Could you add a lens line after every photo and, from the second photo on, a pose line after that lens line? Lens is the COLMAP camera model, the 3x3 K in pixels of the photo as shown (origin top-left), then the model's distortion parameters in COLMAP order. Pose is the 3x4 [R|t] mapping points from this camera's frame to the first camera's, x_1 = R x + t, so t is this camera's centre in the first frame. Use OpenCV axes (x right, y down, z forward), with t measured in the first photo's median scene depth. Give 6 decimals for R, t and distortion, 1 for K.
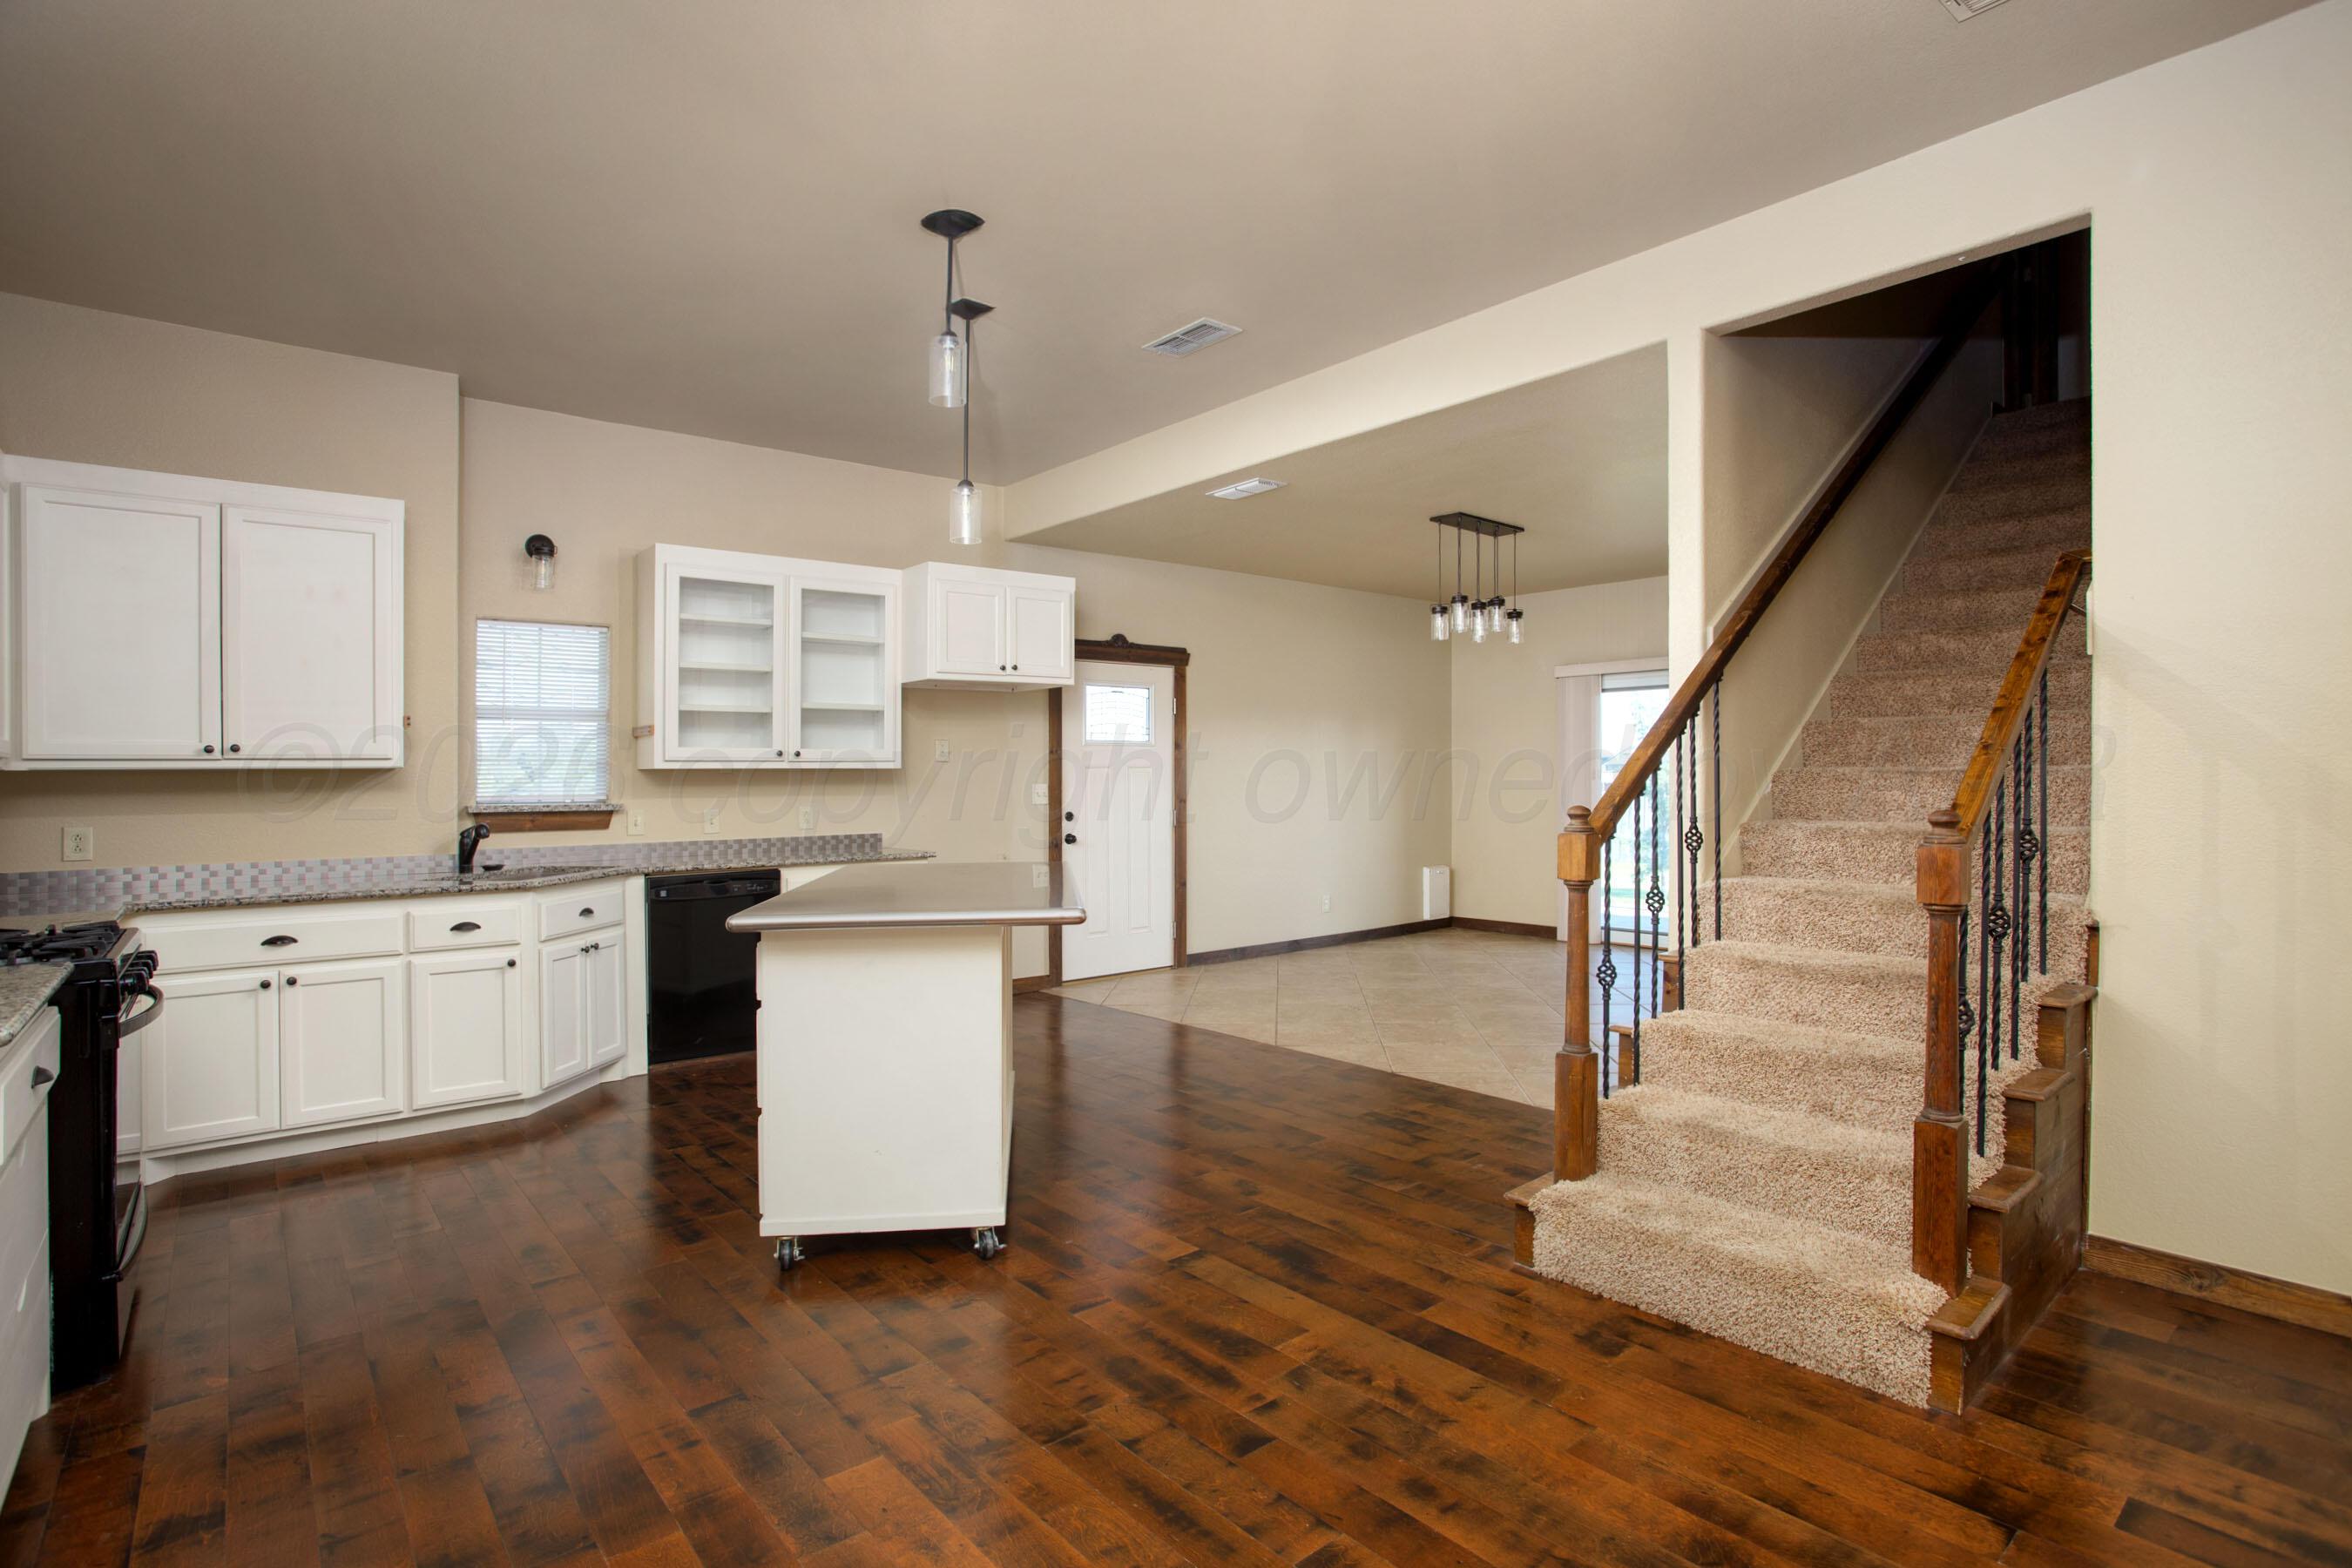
lens RADIAL K [[1155.1, 0, 1177.1], [0, 1155.1, 792.1], [0, 0, 1]] dist [-0.076984, 0.036170]
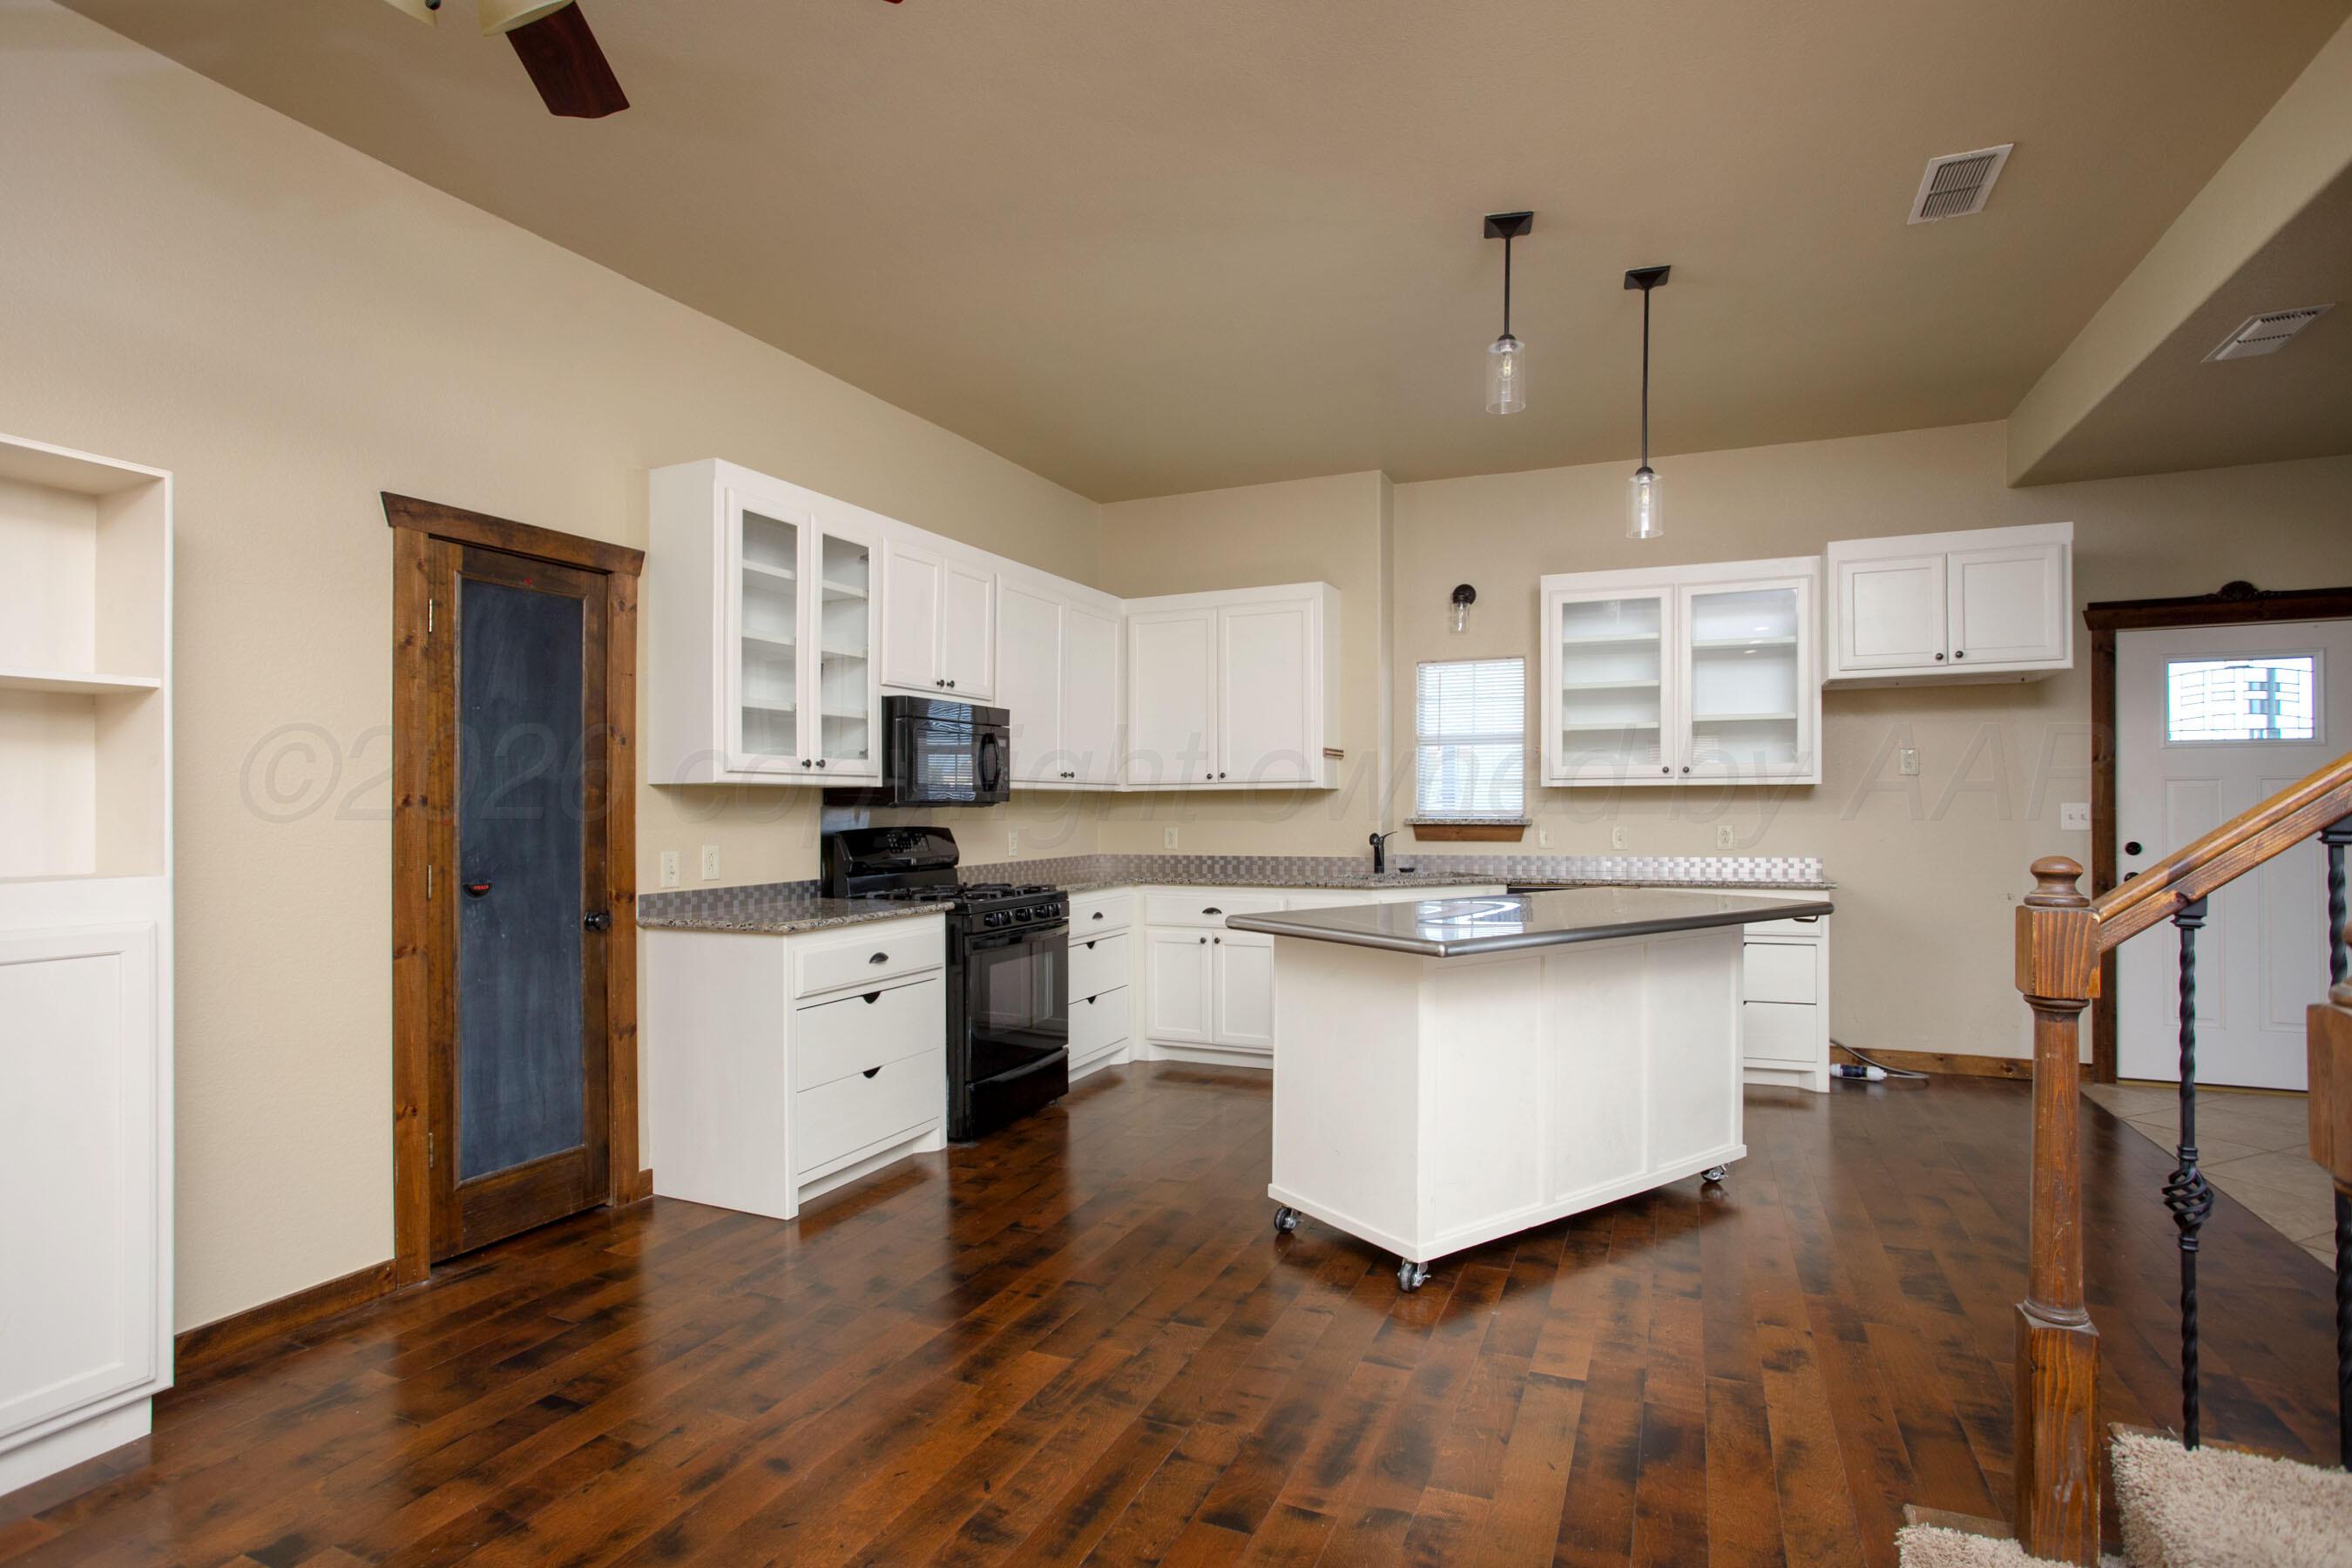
lens RADIAL K [[1155.1, 0, 1177.1], [0, 1155.1, 792.1], [0, 0, 1]] dist [-0.076984, 0.036170]
pose [[0.444239, 0.000505, -0.895908, 0.341208], [-0.008120, 0.999961, -0.003463, -0.008817], [0.895872, 0.008814, 0.444226, 0.210012]]
